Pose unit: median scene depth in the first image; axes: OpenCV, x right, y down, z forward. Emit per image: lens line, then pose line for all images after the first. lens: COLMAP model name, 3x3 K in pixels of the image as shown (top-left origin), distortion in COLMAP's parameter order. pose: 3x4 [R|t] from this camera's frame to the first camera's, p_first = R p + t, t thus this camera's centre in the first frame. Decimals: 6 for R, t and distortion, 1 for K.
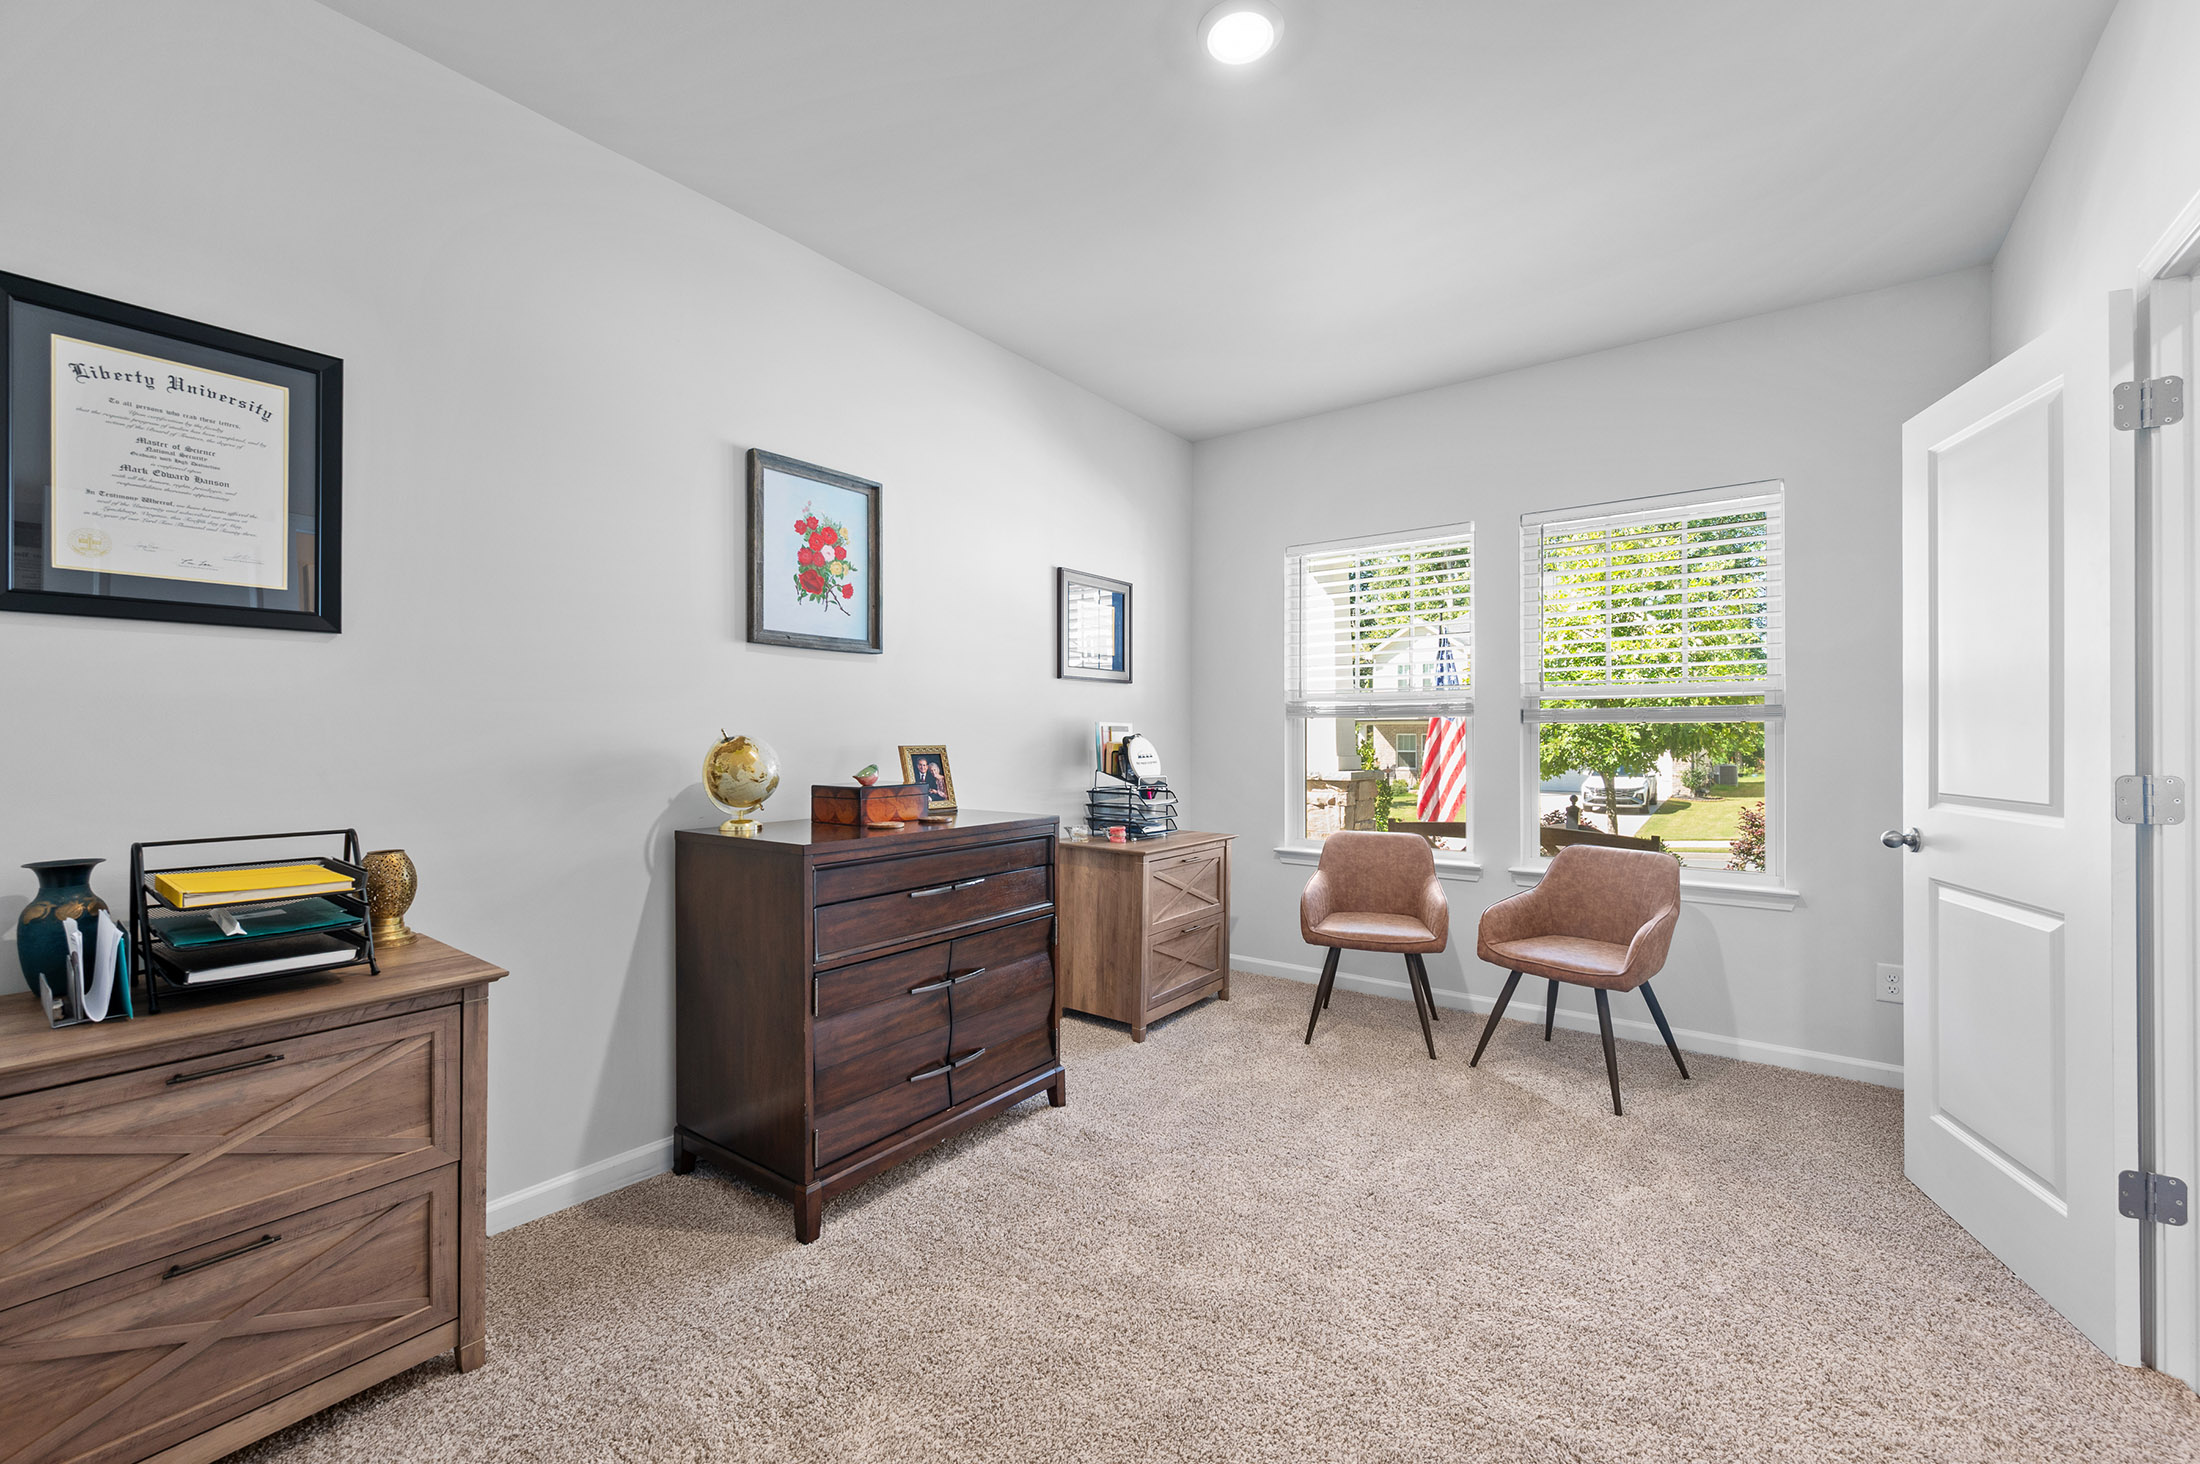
lens RADIAL K [[889.4, 0, 1110.7], [0, 889.4, 732.1], [0, 0, 1]] dist [0.003264, 0.000612]
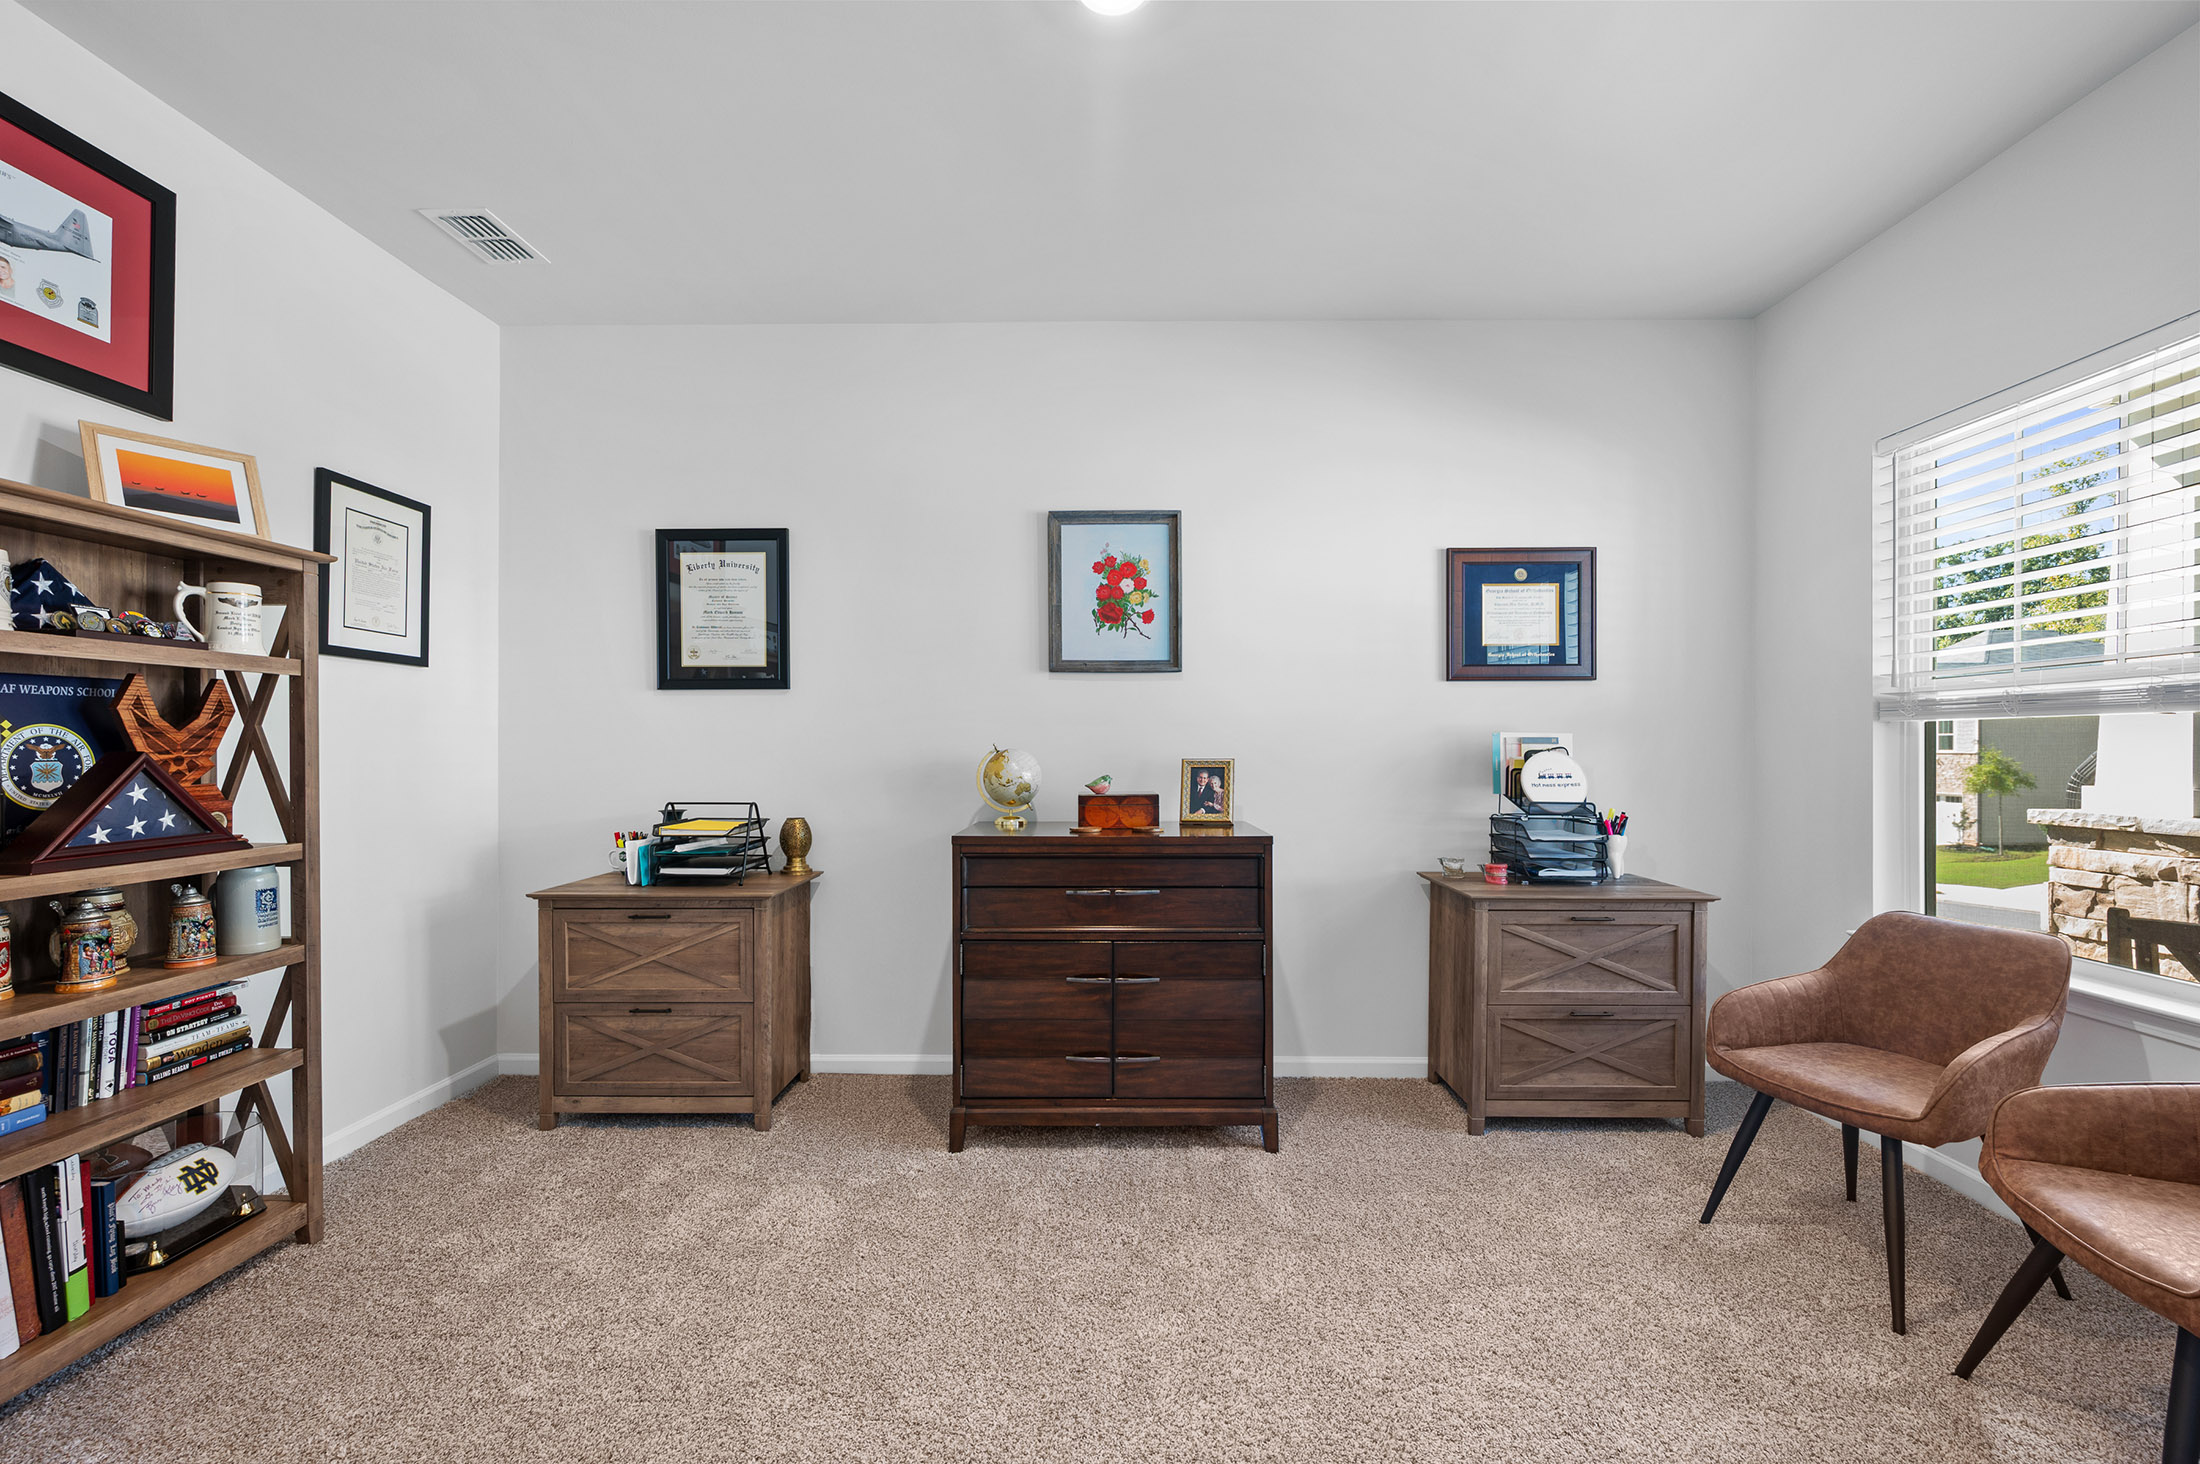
lens RADIAL K [[942.3, 0, 1106.5], [0, 942.3, 747.5], [0, 0, 1]] dist [0.004143, -0.000330]
pose [[0.585403, -0.000486, -0.810742, 0.636338], [0.002391, 0.999997, 0.001127, 0.000677], [0.810739, -0.002598, 0.585402, 0.292192]]
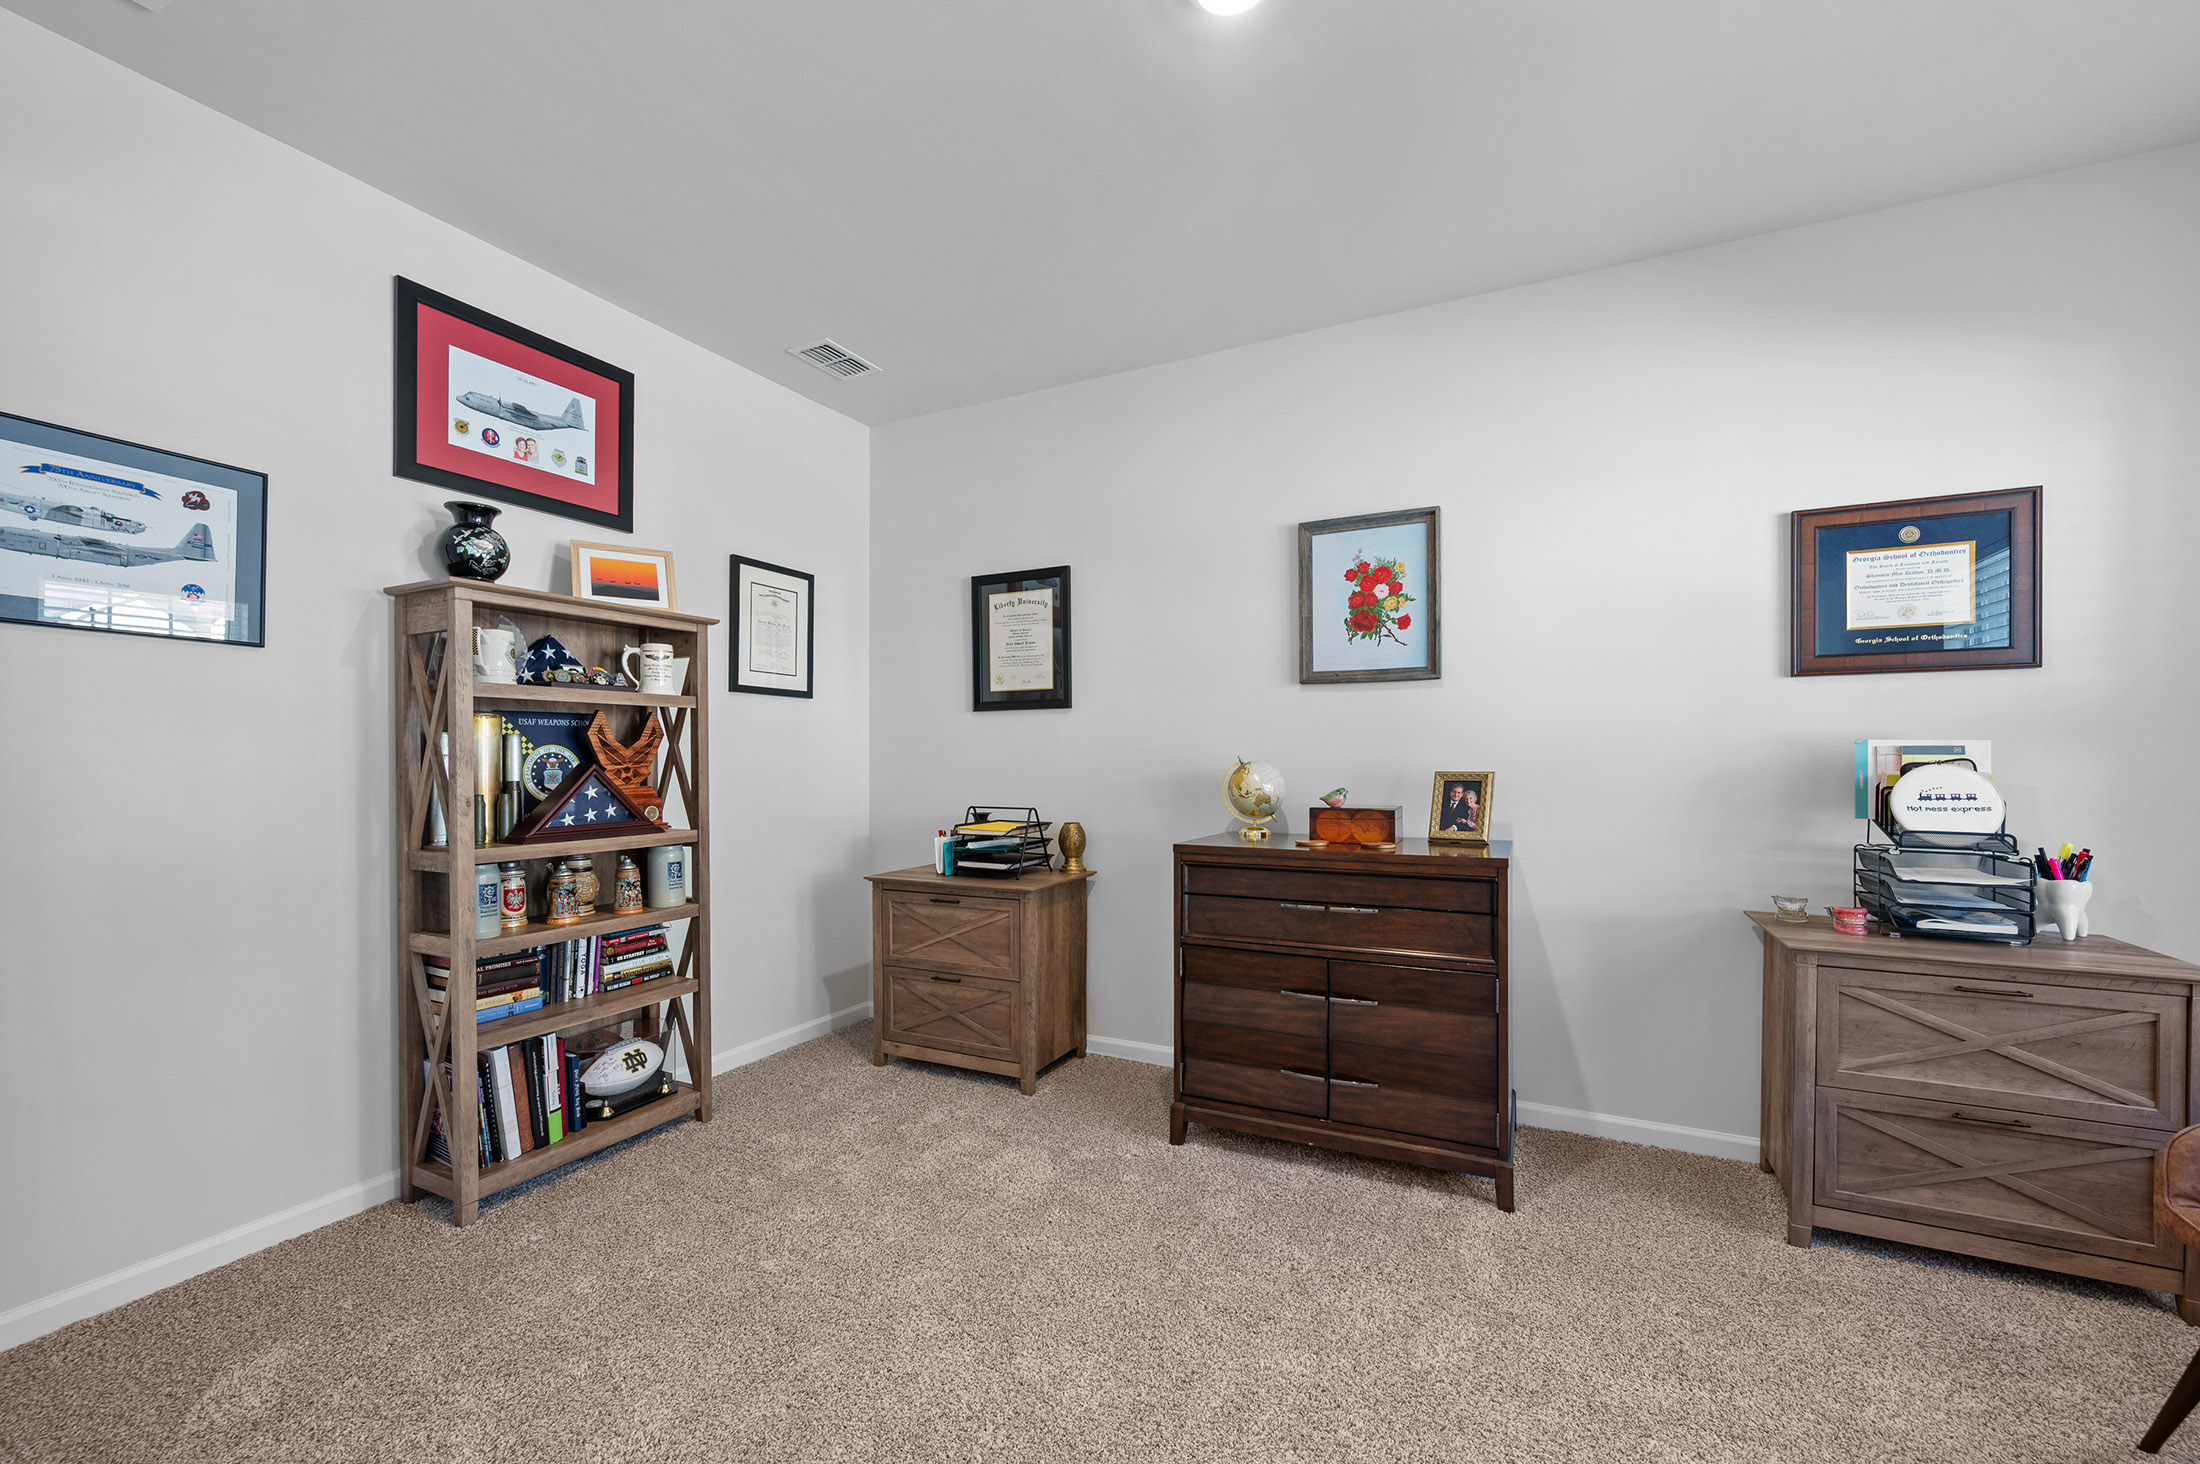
lens RADIAL K [[889.4, 0, 1106.7], [0, 889.4, 763.2], [0, 0, 1]] dist [0.003264, 0.000612]
pose [[0.177366, 0.003520, -0.984139, 0.692184], [0.003555, 0.999985, 0.004218, 0.000605], [0.984139, -0.004247, 0.177350, 0.491991]]
